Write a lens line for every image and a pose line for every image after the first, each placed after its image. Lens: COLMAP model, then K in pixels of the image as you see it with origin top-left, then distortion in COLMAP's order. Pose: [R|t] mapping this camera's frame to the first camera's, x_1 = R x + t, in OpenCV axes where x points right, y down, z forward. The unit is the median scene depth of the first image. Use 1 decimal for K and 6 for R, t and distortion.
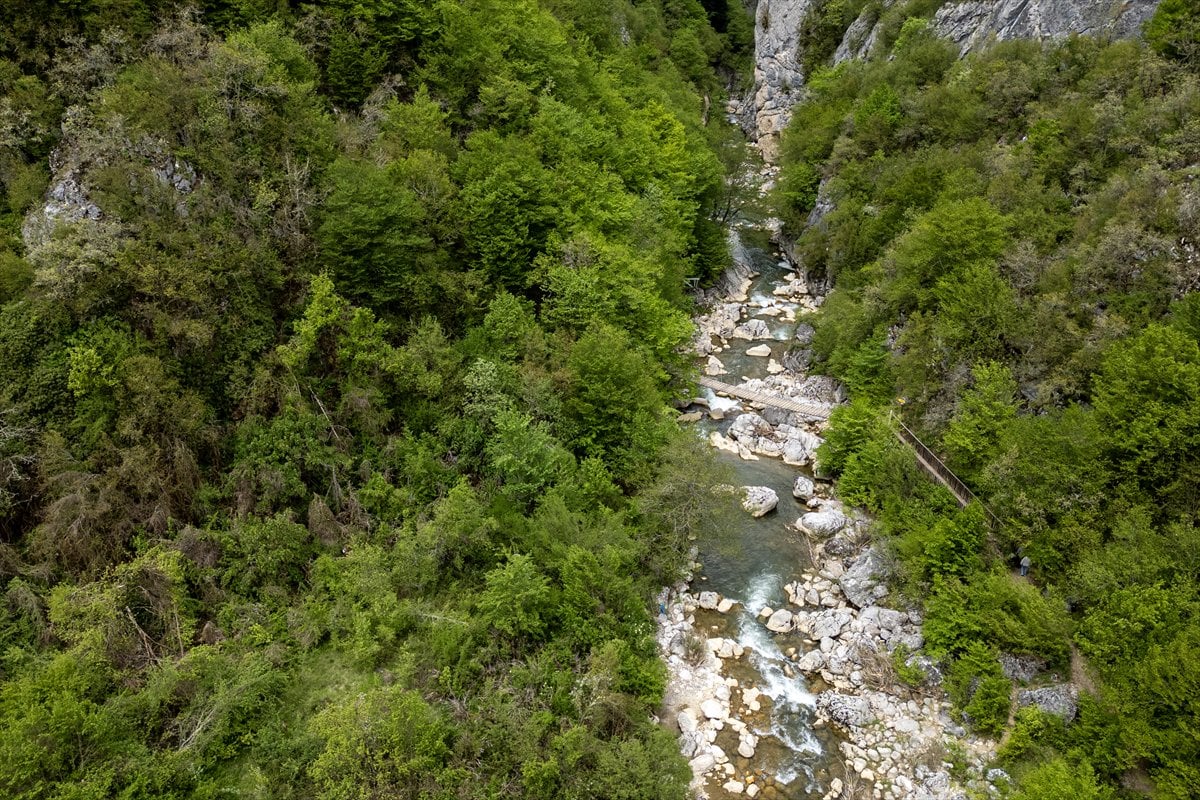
lens RADIAL K [[974.8, 0, 479.5], [0, 974.8, 430.9], [0, 0, 1]] dist [0.009659, -0.006384]
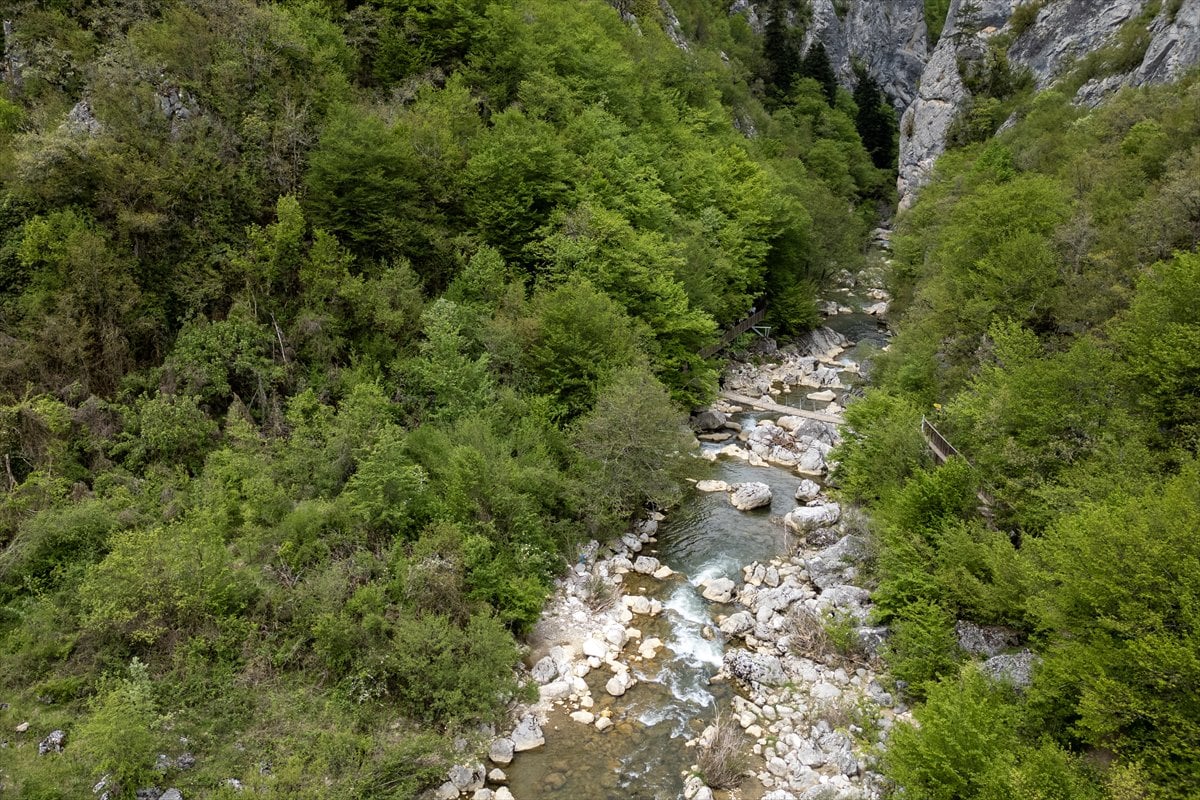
lens RADIAL K [[974.8, 0, 479.5], [0, 974.8, 430.9], [0, 0, 1]] dist [0.009659, -0.006384]
pose [[0.973888, 0.090836, -0.208063, 0.251382], [-0.127552, 0.977073, -0.170468, 0.216123], [0.187808, 0.192555, 0.963146, 0.109583]]
